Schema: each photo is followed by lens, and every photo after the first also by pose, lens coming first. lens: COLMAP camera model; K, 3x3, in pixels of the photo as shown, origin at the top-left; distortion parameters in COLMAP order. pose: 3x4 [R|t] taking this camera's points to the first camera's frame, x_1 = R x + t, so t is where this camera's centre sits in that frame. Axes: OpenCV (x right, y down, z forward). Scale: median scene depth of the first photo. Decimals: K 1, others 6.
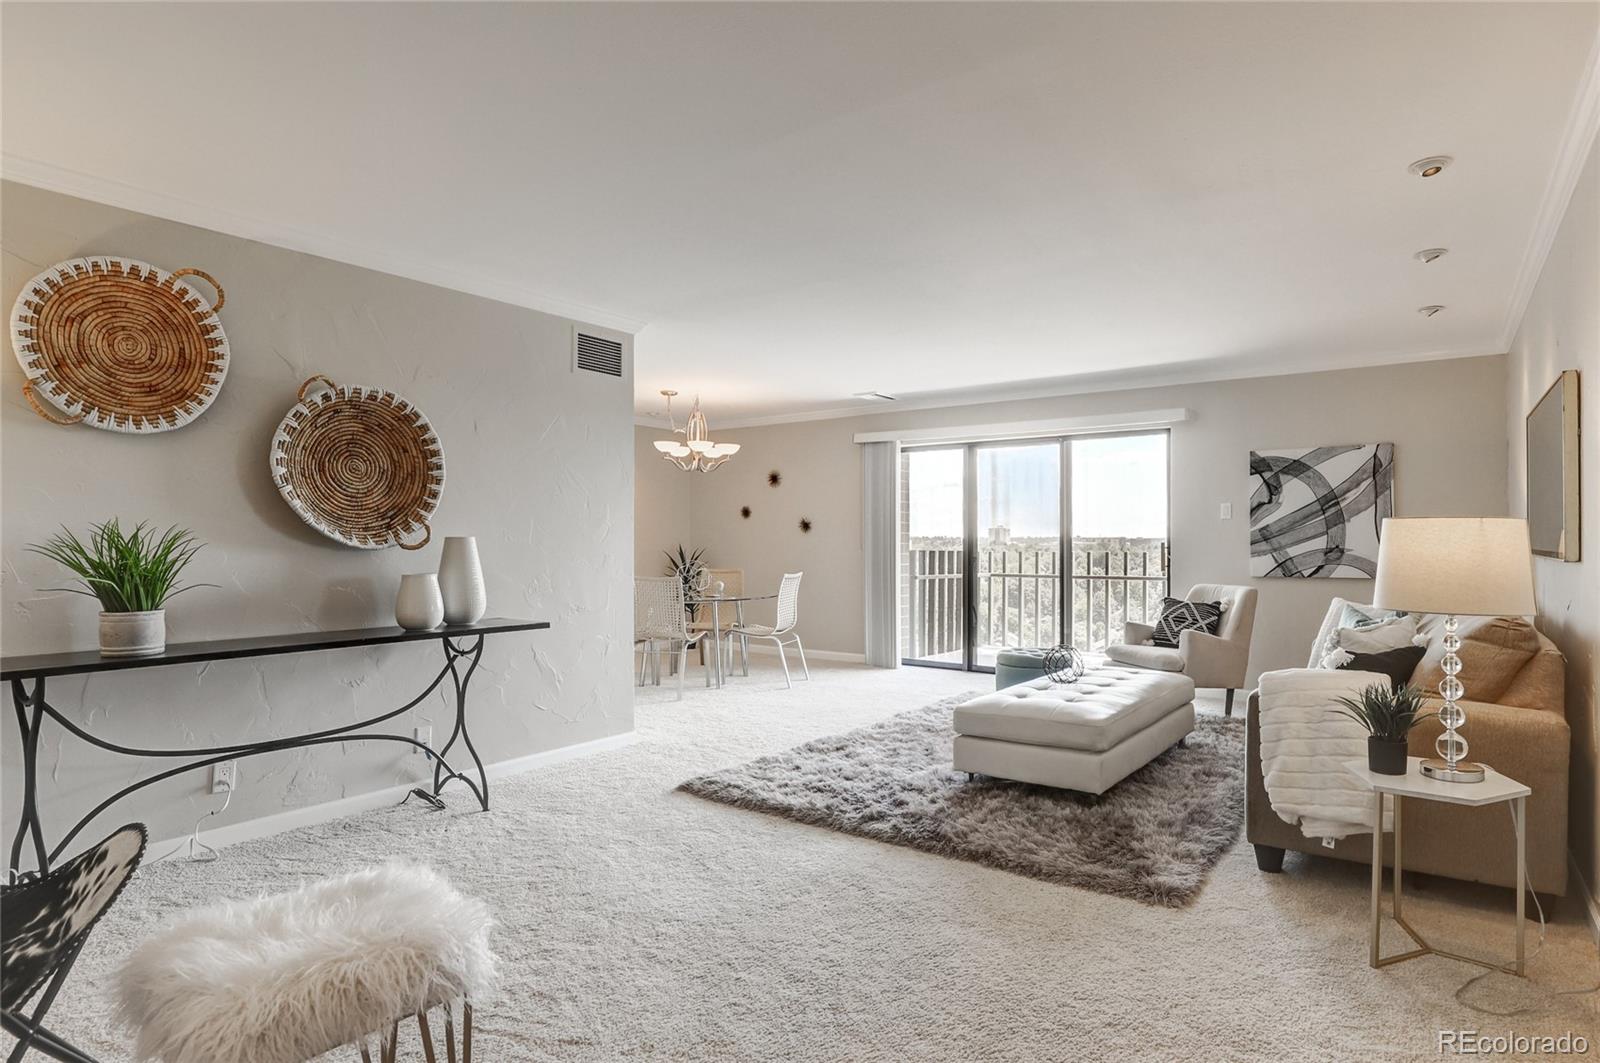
lens RADIAL K [[747.9, 0, 800.0], [0, 747.9, 531.5], [0, 0, 1]] dist [-0.038352, 0.012365]
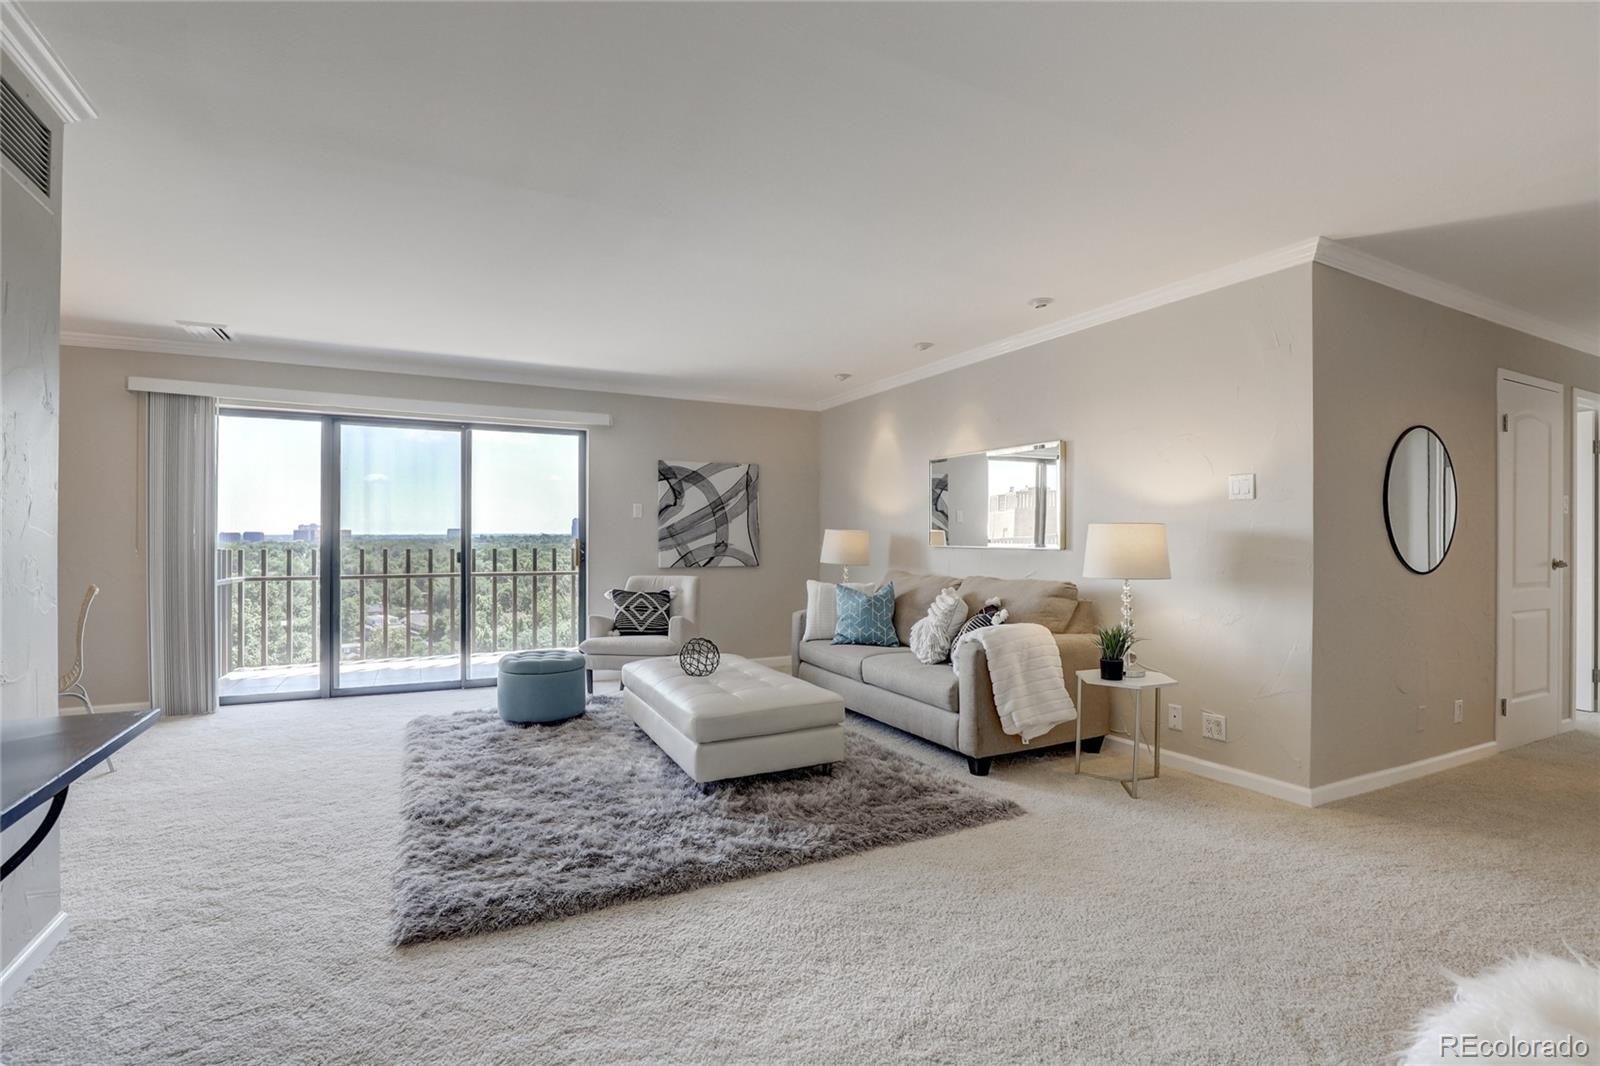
lens RADIAL K [[739.3, 0, 773.5], [0, 739.3, 534.3], [0, 0, 1]] dist [-0.017055, -0.000432]
pose [[0.509377, 0.005481, 0.860526, -0.306457], [-0.013772, 0.999904, 0.001784, 0.003689], [-0.860434, -0.012759, 0.509403, 0.257107]]
